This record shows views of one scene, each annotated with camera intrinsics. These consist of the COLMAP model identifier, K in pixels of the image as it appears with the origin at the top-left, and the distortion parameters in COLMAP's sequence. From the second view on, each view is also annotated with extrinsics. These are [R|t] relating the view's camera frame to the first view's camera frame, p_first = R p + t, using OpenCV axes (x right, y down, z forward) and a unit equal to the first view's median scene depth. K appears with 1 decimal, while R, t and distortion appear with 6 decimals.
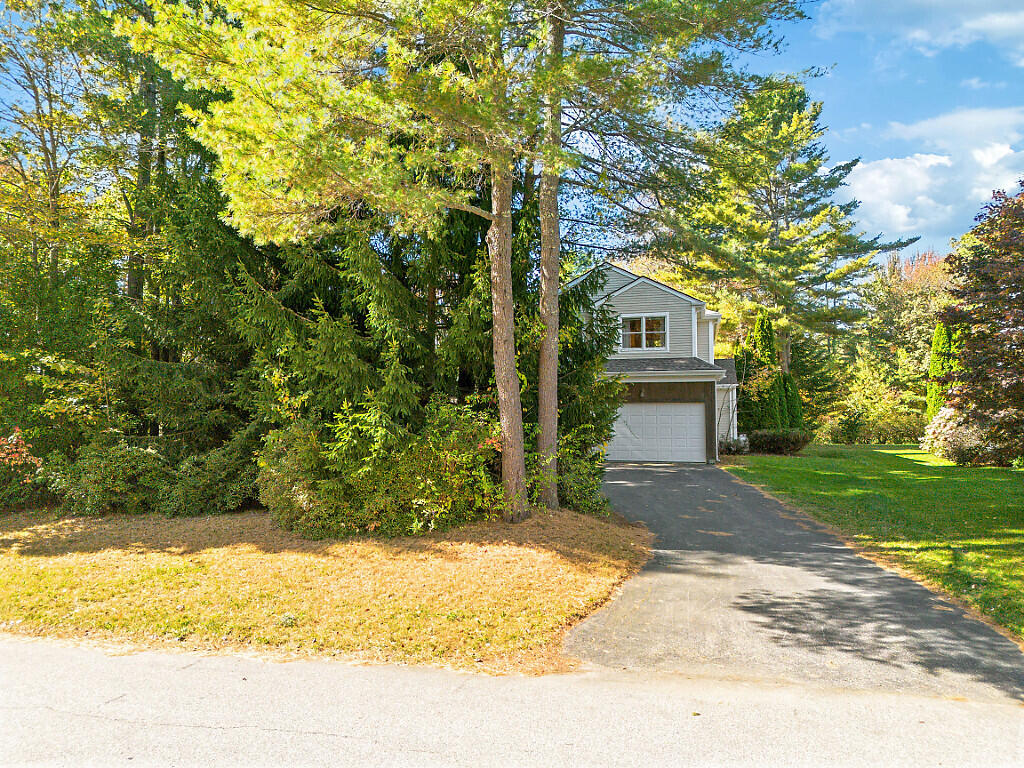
lens RADIAL K [[713.3, 0, 512.0], [0, 713.3, 384.0], [0, 0, 1]] dist [0.081572, -0.073451]
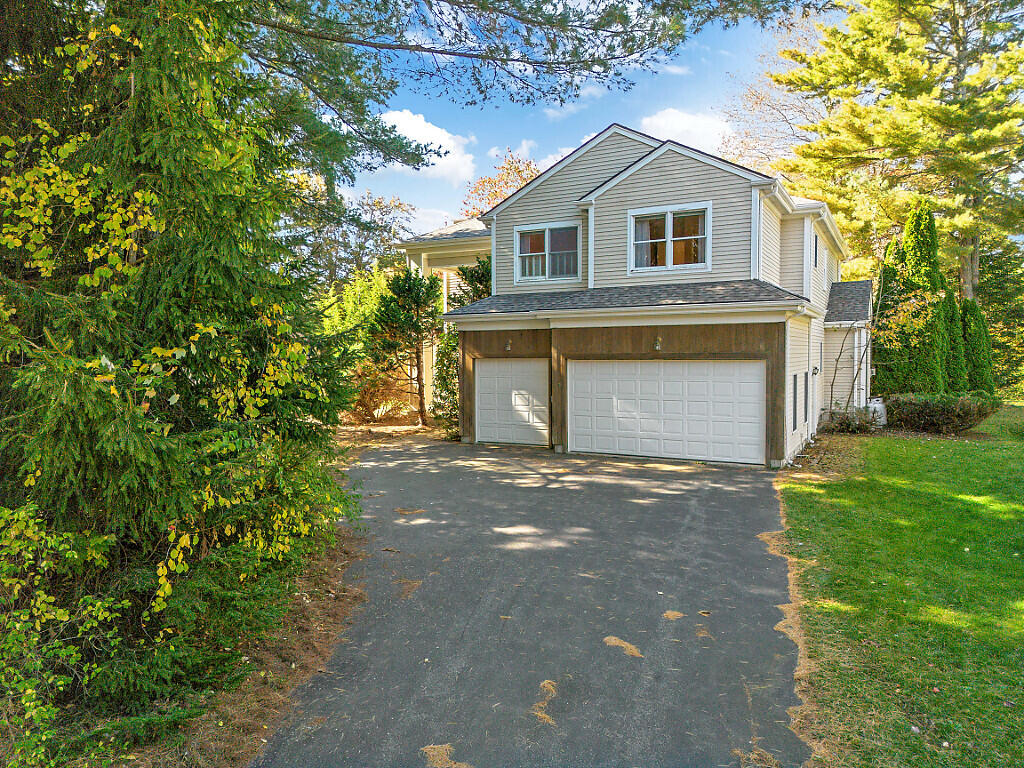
lens RADIAL K [[712.9, 0, 489.9], [0, 712.9, 397.6], [0, 0, 1]] dist [0.006687, -0.022641]
pose [[0.965393, 0.006298, -0.260722, 0.163009], [0.022453, 0.993989, 0.107151, -0.007450], [0.259830, -0.109297, 0.959449, 0.320890]]
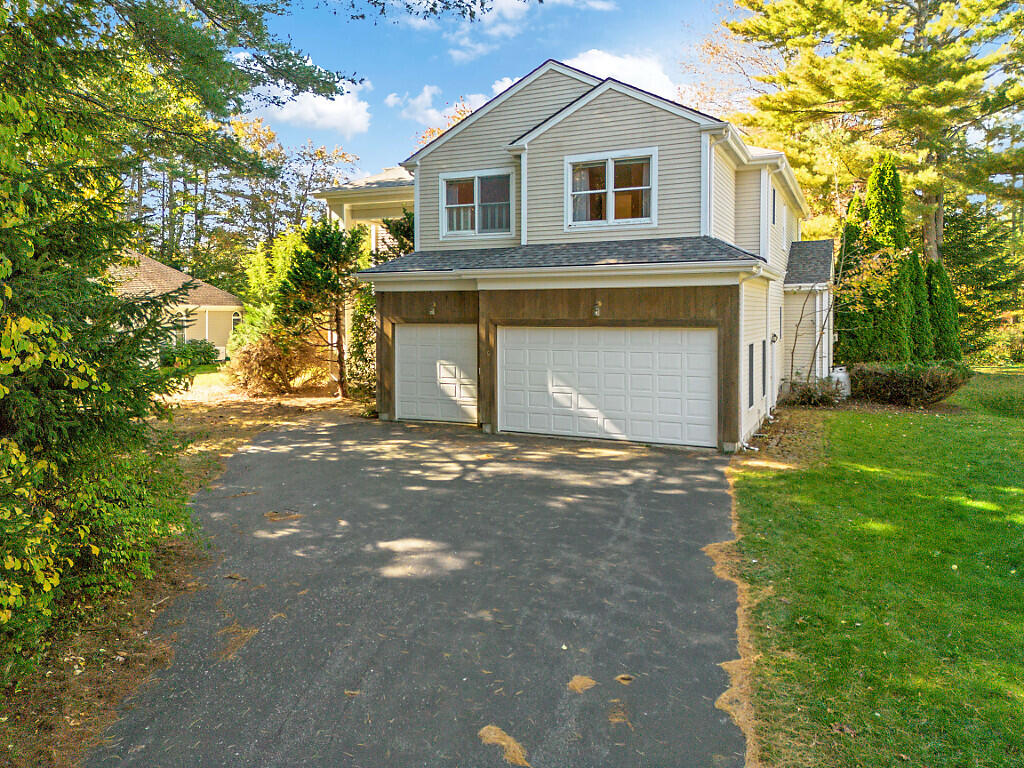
lens RADIAL K [[730.9, 0, 491.7], [0, 730.9, 338.5], [0, 0, 1]] dist [-0.005258, -0.001678]
pose [[0.978299, 0.002323, -0.207183, 0.175032], [0.015085, 0.996485, 0.082402, -0.008181], [0.206647, -0.083739, 0.974826, 0.380997]]
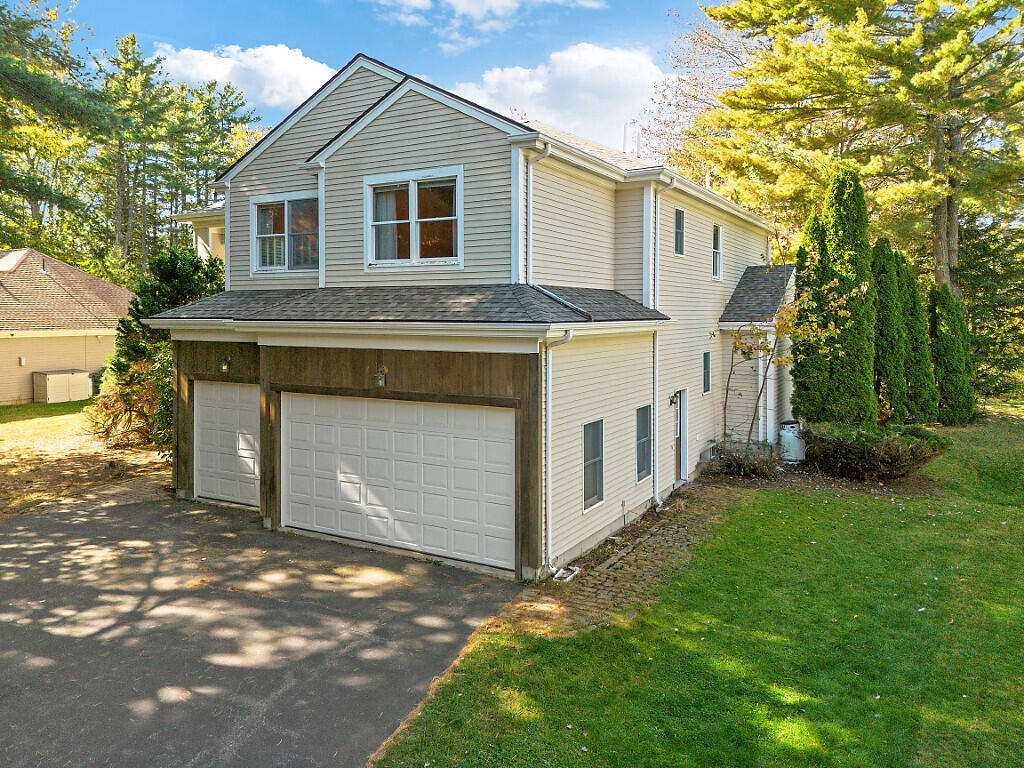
lens RADIAL K [[749.1, 0, 513.5], [0, 749.1, 324.4], [0, 0, 1]] dist [0.003311, 0.000018]
pose [[0.963027, -0.000012, -0.269406, 0.292891], [0.016789, 0.998059, 0.059969, -0.031805], [0.268882, -0.062275, 0.961158, 0.506051]]
